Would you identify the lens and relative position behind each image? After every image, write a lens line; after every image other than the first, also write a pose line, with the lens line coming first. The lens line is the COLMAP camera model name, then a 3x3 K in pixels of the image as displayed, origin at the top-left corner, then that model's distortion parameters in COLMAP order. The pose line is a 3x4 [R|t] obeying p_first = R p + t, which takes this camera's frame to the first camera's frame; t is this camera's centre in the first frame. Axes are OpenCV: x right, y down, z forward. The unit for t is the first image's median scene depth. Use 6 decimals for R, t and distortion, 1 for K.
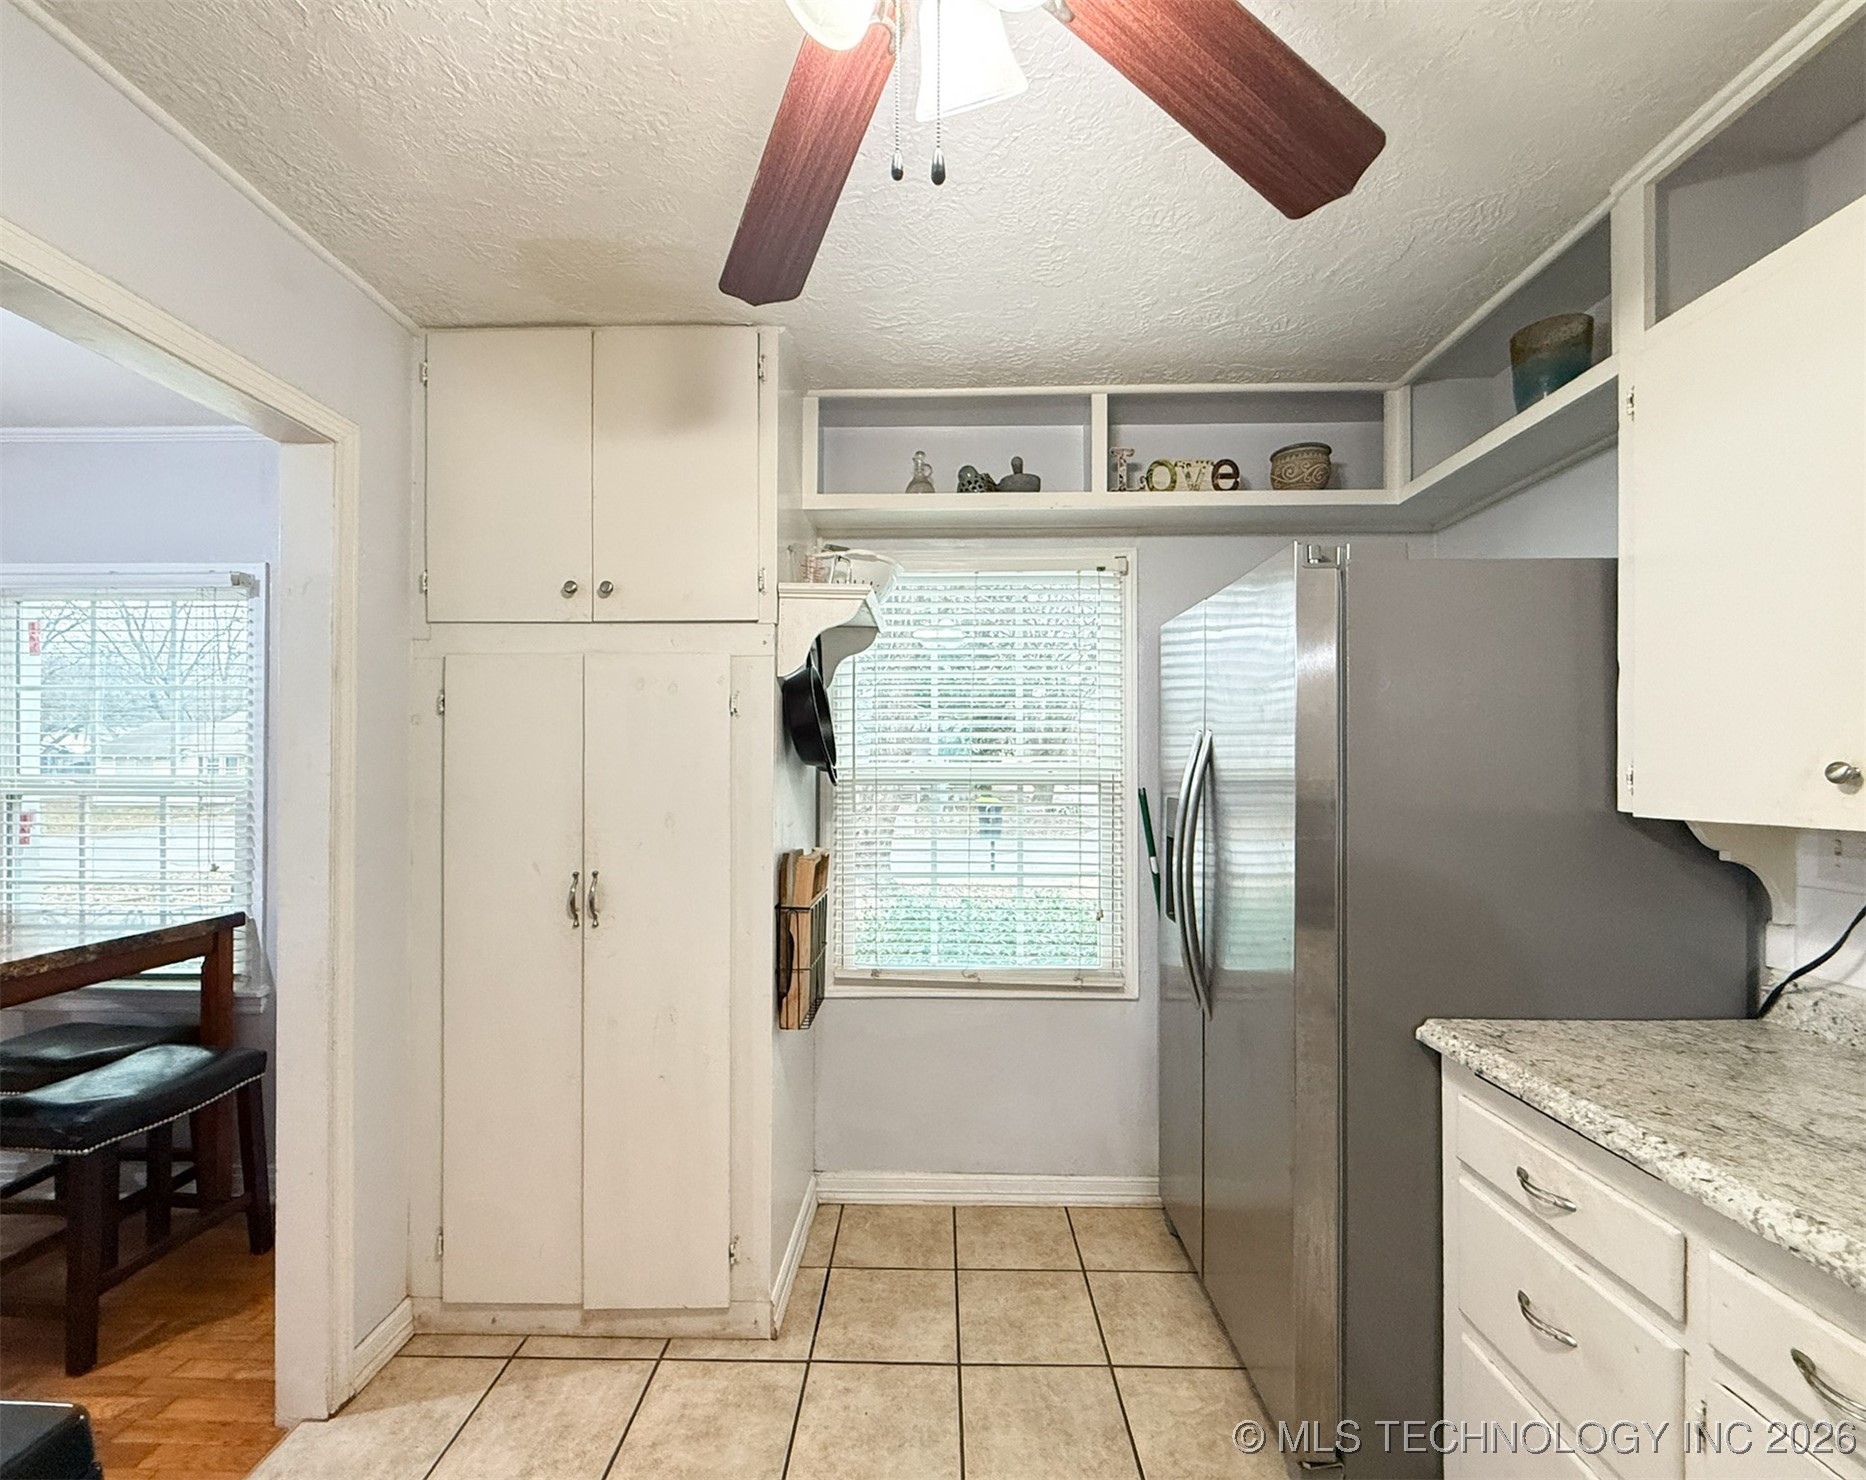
lens RADIAL K [[802.8, 0, 898.8], [0, 802.8, 762.3], [0, 0, 1]] dist [-0.003026, -0.000033]
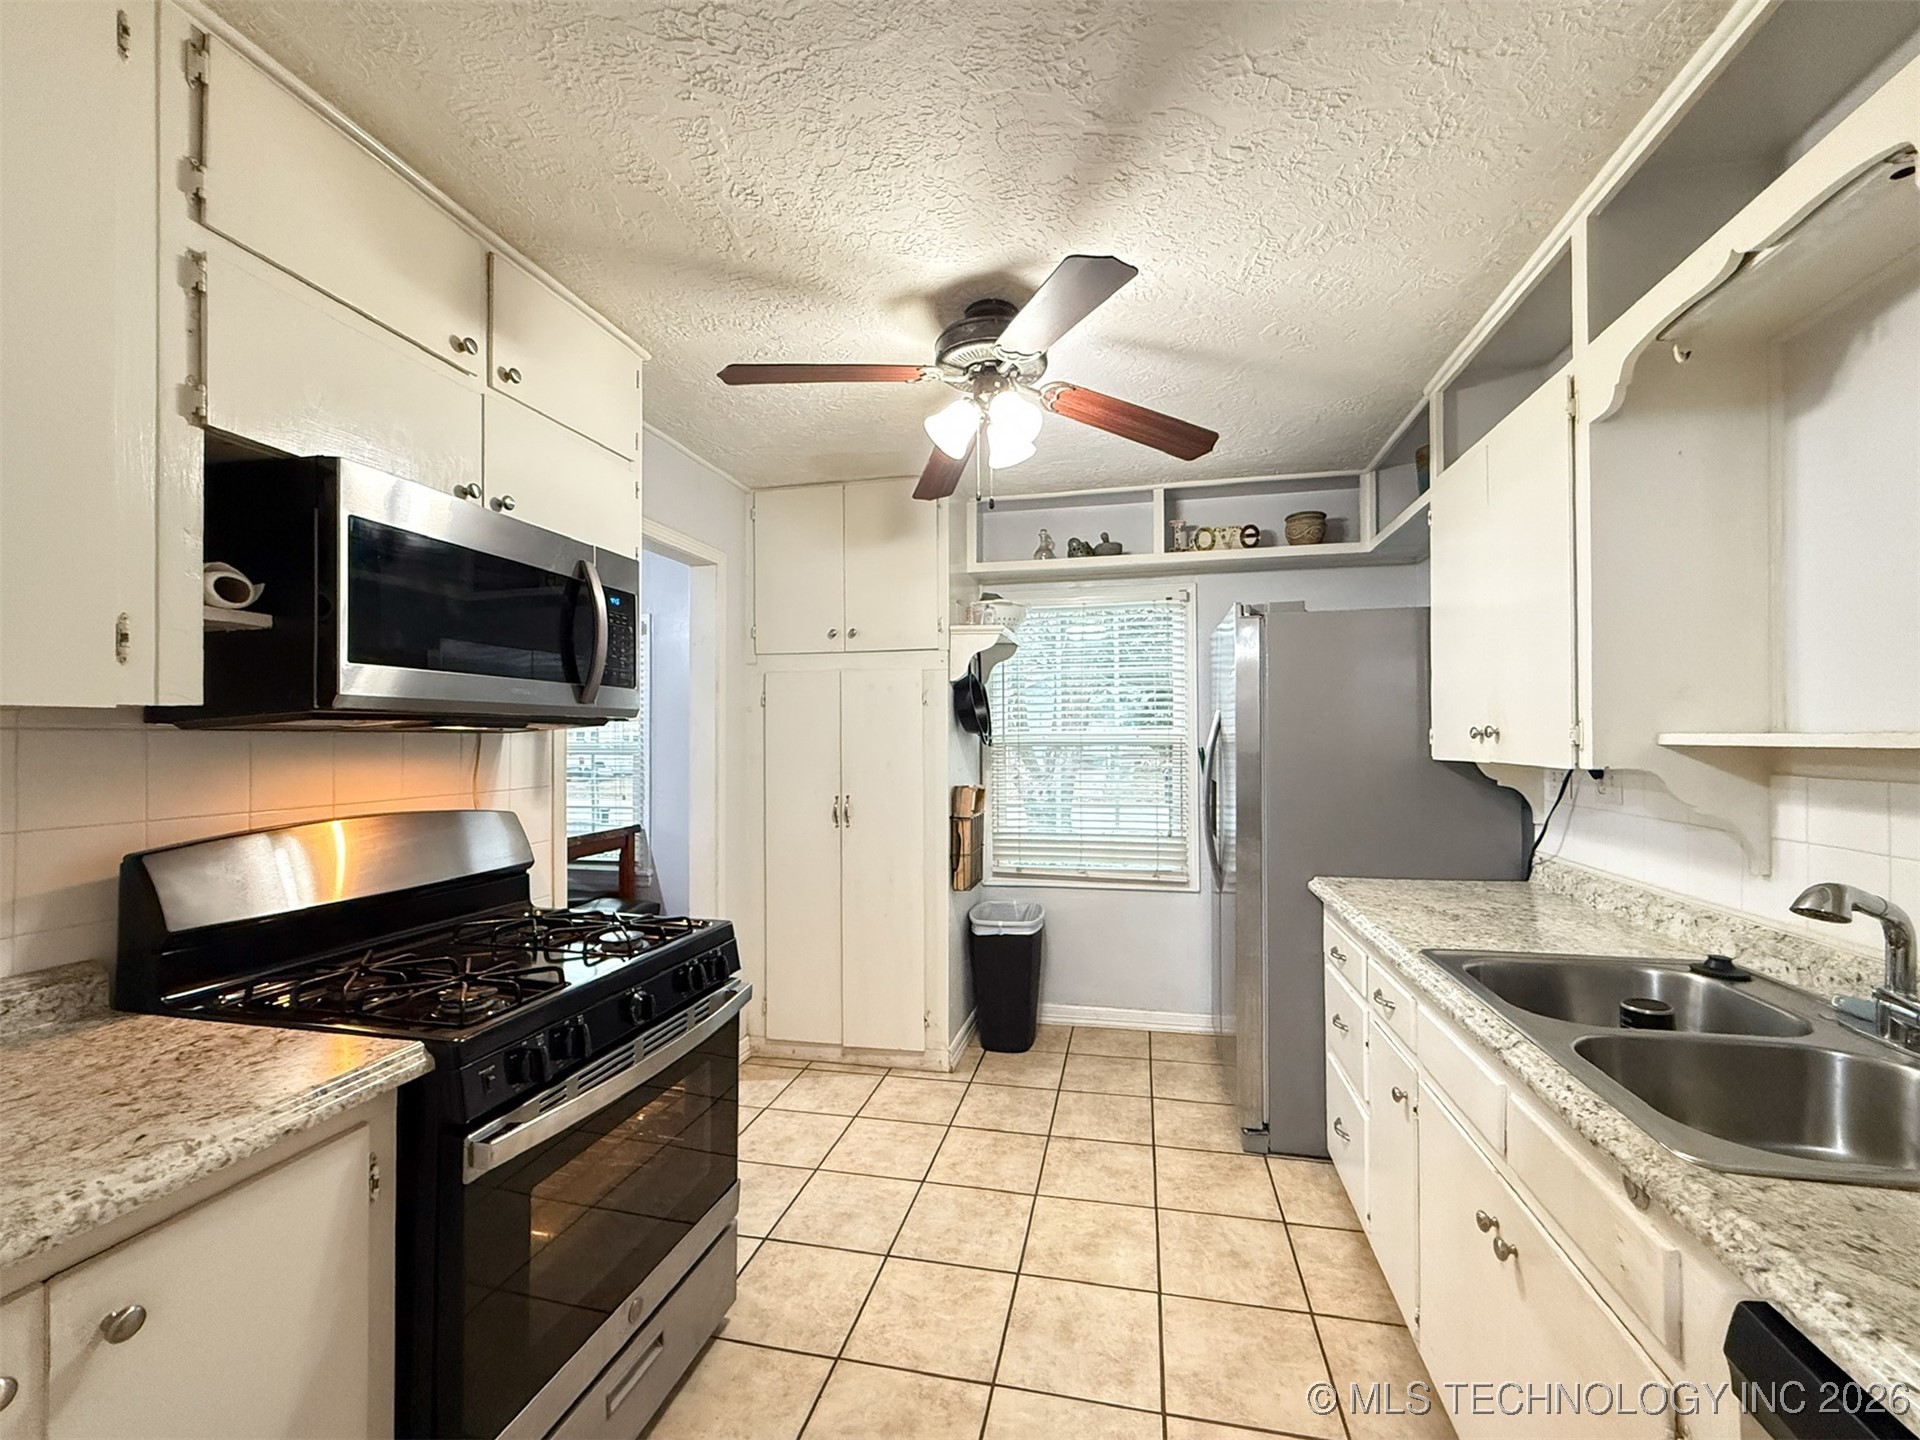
lens RADIAL K [[773.6, 0, 956.8], [0, 773.6, 725.4], [0, 0, 1]] dist [-0.001129, -0.000086]
pose [[0.983655, -0.009313, -0.179823, 0.132886], [0.008168, 0.999941, -0.007106, -0.001730], [0.179878, 0.005521, 0.983673, -0.514616]]
